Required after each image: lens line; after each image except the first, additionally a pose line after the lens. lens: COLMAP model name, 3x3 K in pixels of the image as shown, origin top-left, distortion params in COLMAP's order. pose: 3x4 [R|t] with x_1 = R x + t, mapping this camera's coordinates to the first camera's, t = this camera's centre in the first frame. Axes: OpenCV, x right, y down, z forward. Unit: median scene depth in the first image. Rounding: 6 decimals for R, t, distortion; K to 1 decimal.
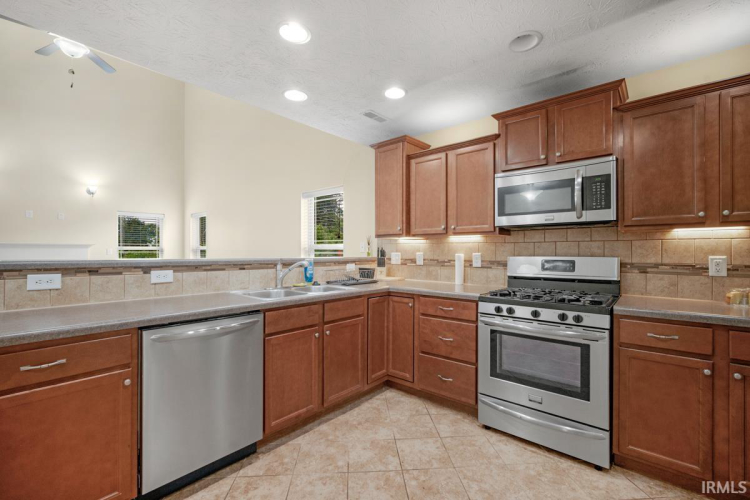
lens RADIAL K [[327.1, 0, 377.8], [0, 327.1, 251.0], [0, 0, 1]] dist [-0.010549, 0.001957]
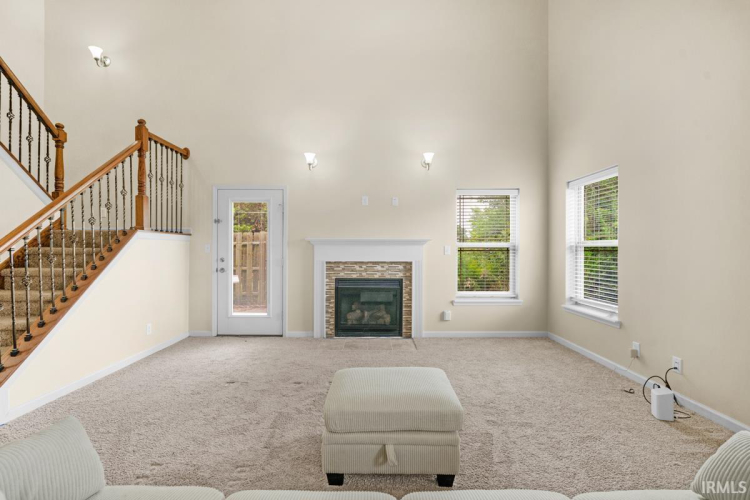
lens RADIAL K [[327.1, 0, 369.6], [0, 327.1, 246.0], [0, 0, 1]] dist [-0.010549, 0.001957]
pose [[0.652590, -0.005041, -0.757695, -1.279082], [-0.001994, 0.999963, -0.008371, -0.002458], [0.757709, 0.006974, 0.652556, 1.337957]]
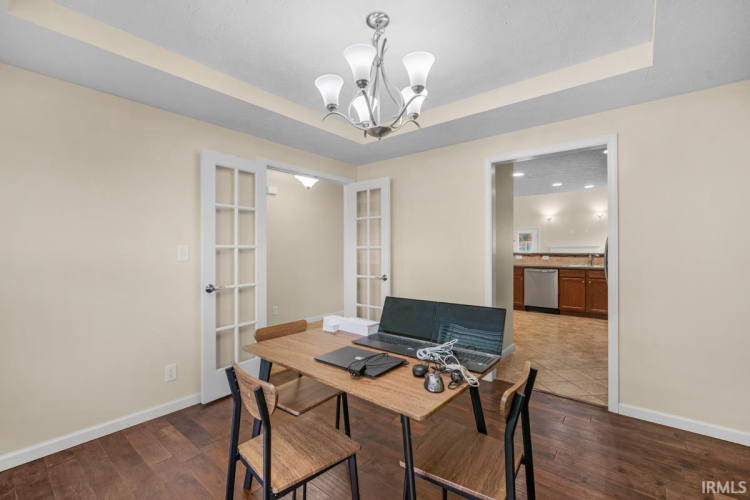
lens RADIAL K [[327.1, 0, 372.6], [0, 327.1, 246.9], [0, 0, 1]] dist [-0.010549, 0.001957]
pose [[0.028915, -0.009706, -0.999535, 2.425586], [0.002405, 0.999951, -0.009641, -0.004158], [0.999579, -0.002126, 0.028937, -0.792030]]
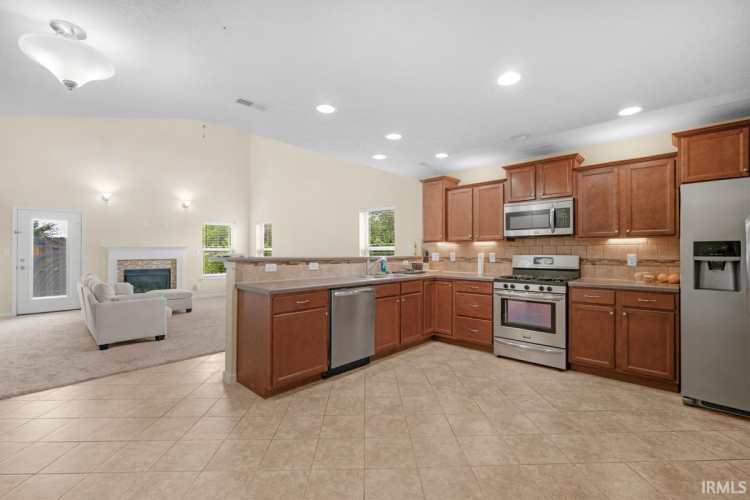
lens RADIAL K [[327.1, 0, 376.8], [0, 327.1, 250.6], [0, 0, 1]] dist [-0.010549, 0.001957]
pose [[0.999034, -0.001511, -0.043909, -0.223296], [0.001356, 0.999993, -0.003565, -0.000601], [0.043914, 0.003502, 0.999029, -0.720937]]
